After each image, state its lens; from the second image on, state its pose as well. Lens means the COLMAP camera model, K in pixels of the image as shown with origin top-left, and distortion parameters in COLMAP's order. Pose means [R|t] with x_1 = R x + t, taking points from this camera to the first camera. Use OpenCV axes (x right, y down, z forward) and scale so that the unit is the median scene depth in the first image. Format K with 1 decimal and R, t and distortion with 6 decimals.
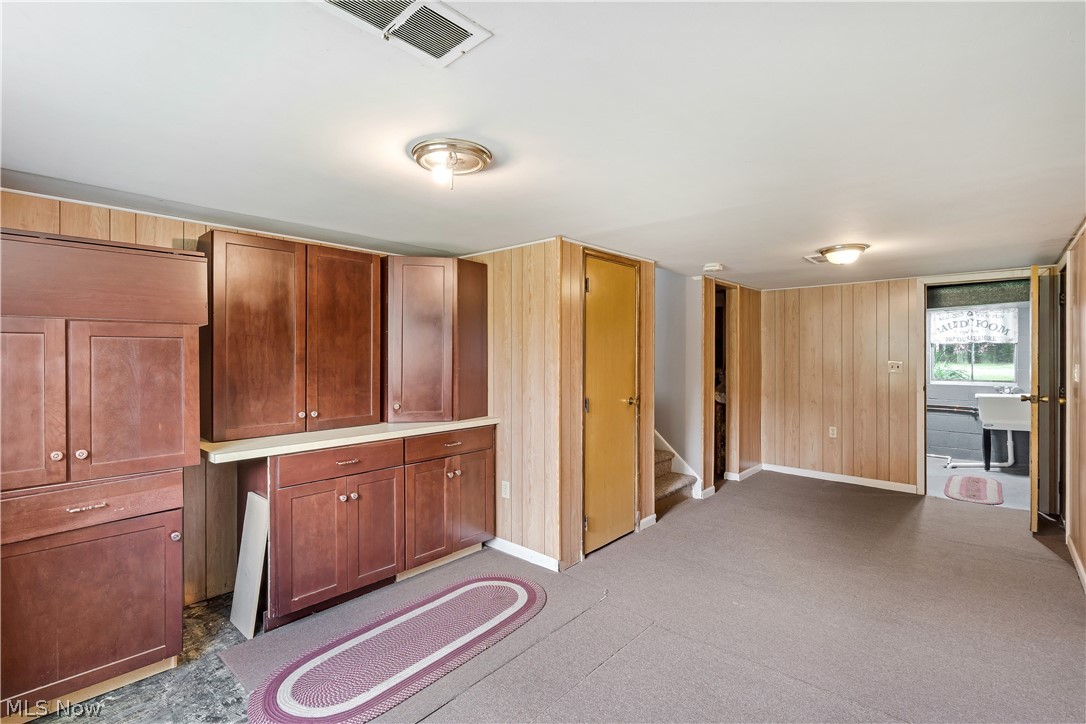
lens RADIAL K [[500.7, 0, 547.1], [0, 500.7, 357.1], [0, 0, 1]] dist [0.000947, 0.000515]
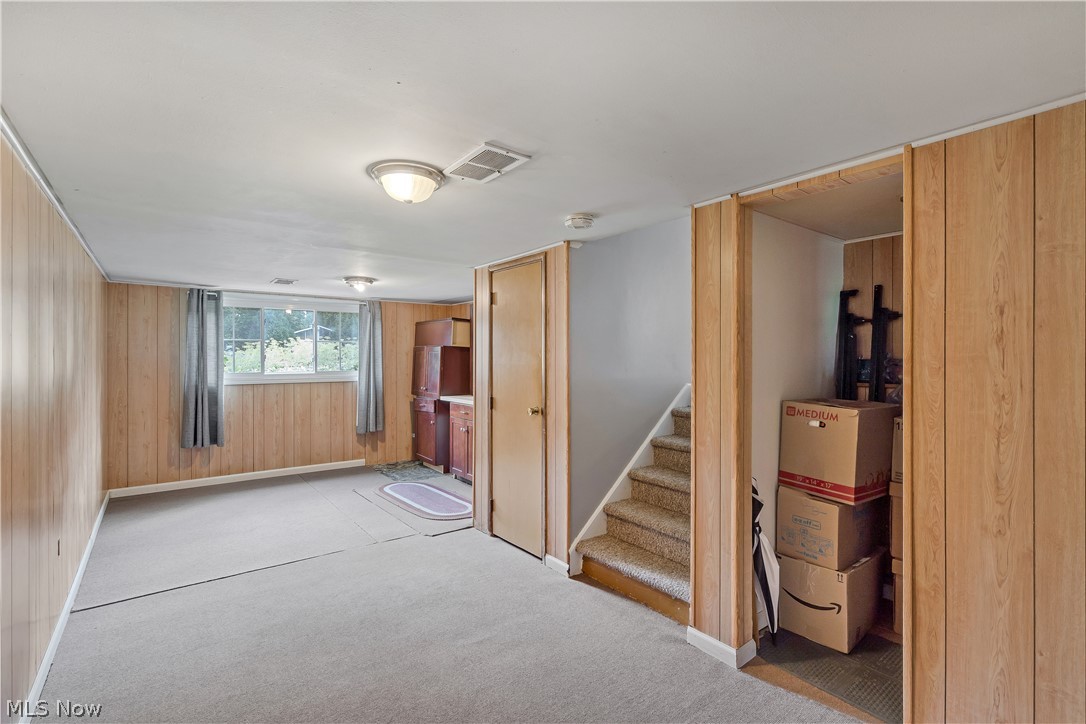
lens RADIAL K [[500.7, 0, 547.1], [0, 500.7, 357.1], [0, 0, 1]] dist [0.000947, 0.000515]
pose [[-0.193276, -0.006202, -0.981125, 1.073946], [-0.007619, 0.999959, -0.004820, -0.005008], [0.981115, 0.006543, -0.193316, 1.218458]]
